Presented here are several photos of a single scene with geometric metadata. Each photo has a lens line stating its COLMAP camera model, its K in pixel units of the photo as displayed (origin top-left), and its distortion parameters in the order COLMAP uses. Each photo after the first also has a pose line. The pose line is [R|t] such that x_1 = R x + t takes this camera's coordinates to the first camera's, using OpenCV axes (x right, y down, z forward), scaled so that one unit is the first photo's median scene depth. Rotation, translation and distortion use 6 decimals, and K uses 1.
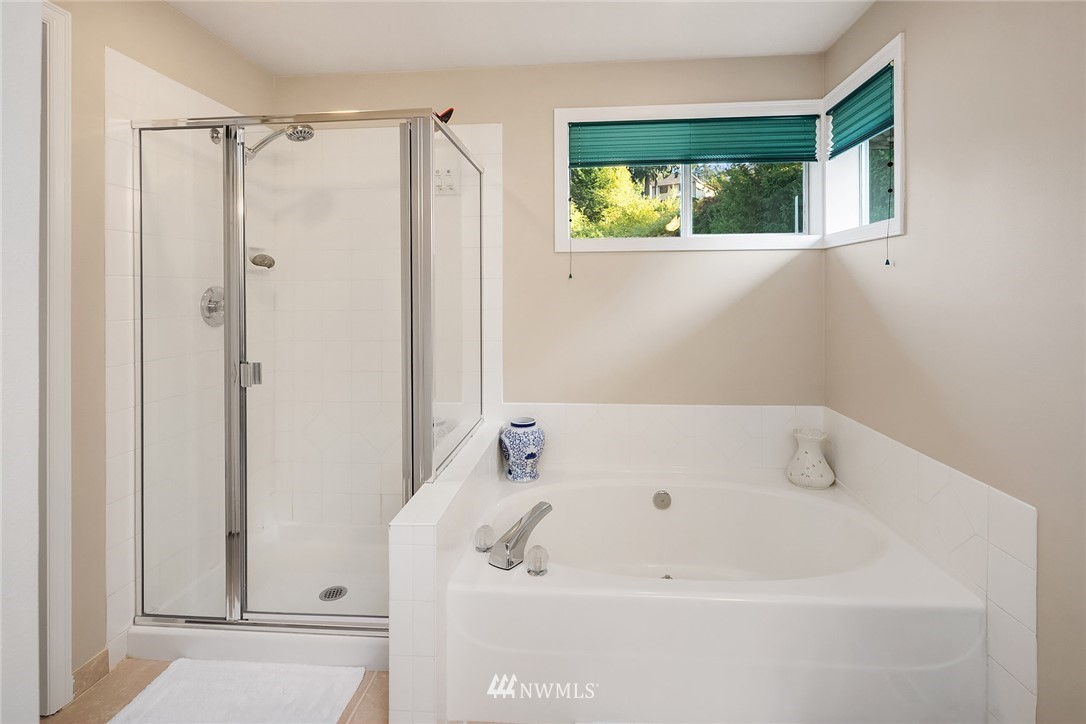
lens RADIAL K [[530.7, 0, 548.6], [0, 530.7, 290.8], [0, 0, 1]] dist [0.024895, 0.000563]
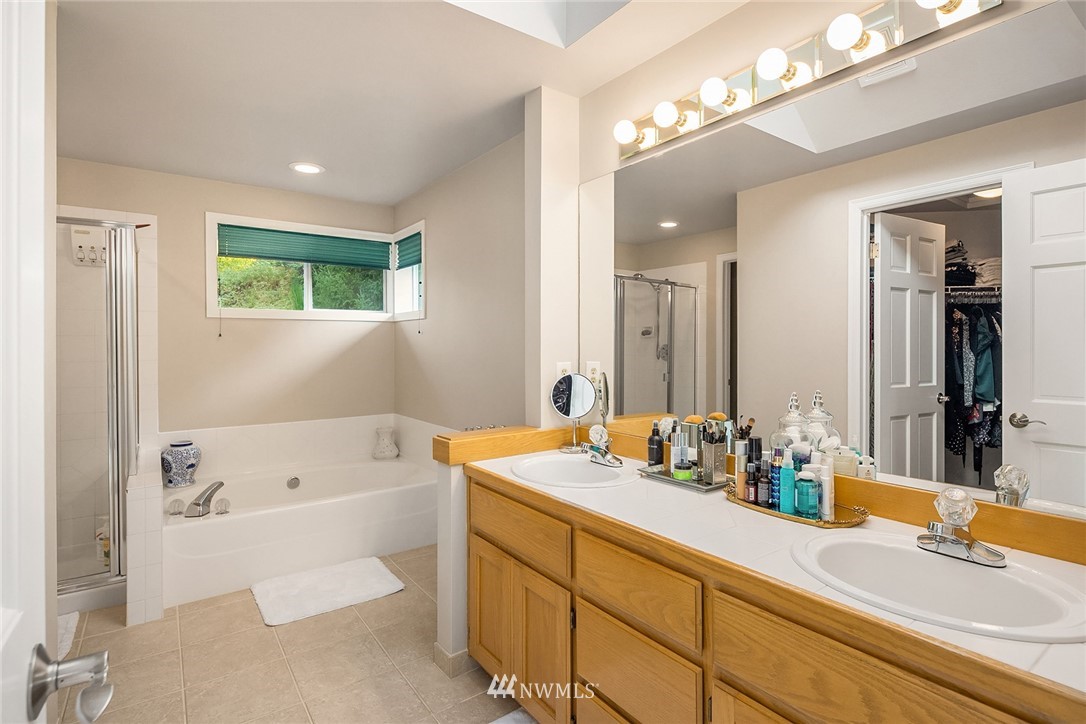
lens RADIAL K [[530.7, 0, 545.2], [0, 530.7, 351.6], [0, 0, 1]] dist [0.024895, 0.000563]
pose [[0.764003, -0.005784, 0.645187, -0.224047], [-0.001638, 0.999939, 0.010904, -0.002033], [-0.645211, -0.009387, 0.763947, -0.637942]]
